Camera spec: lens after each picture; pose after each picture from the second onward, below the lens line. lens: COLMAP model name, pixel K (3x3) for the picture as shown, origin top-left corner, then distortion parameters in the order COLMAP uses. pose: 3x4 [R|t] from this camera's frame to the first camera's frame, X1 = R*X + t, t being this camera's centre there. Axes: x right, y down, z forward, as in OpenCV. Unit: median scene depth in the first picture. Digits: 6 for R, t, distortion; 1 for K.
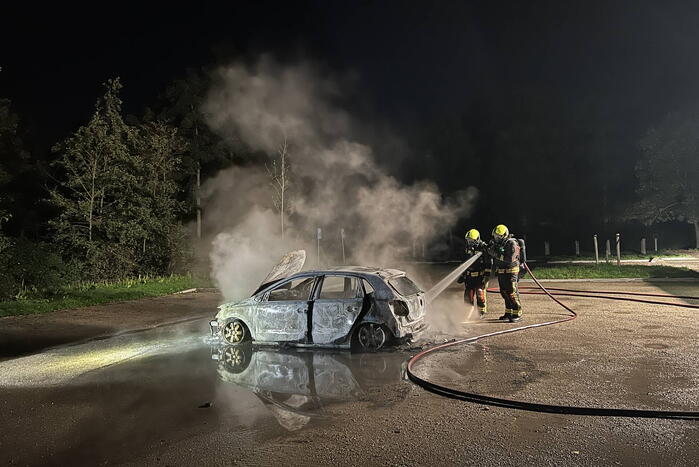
lens RADIAL K [[520.8, 0, 351.7], [0, 520.8, 232.5], [0, 0, 1]] dist [-0.003954, -0.000087]
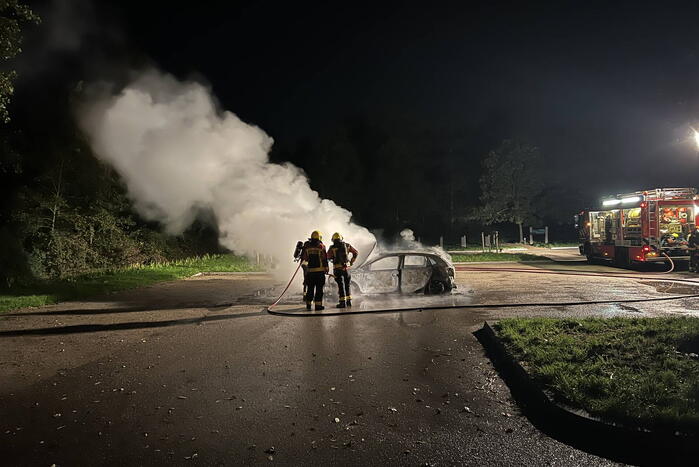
lens RADIAL K [[520.8, 0, 348.9], [0, 520.8, 231.4], [0, 0, 1]] dist [-0.003954, -0.000087]
pose [[0.949695, 0.011175, 0.312977, -0.441749], [-0.014187, 0.999872, 0.007347, -0.005370], [-0.312855, -0.011418, 0.949732, -0.349263]]
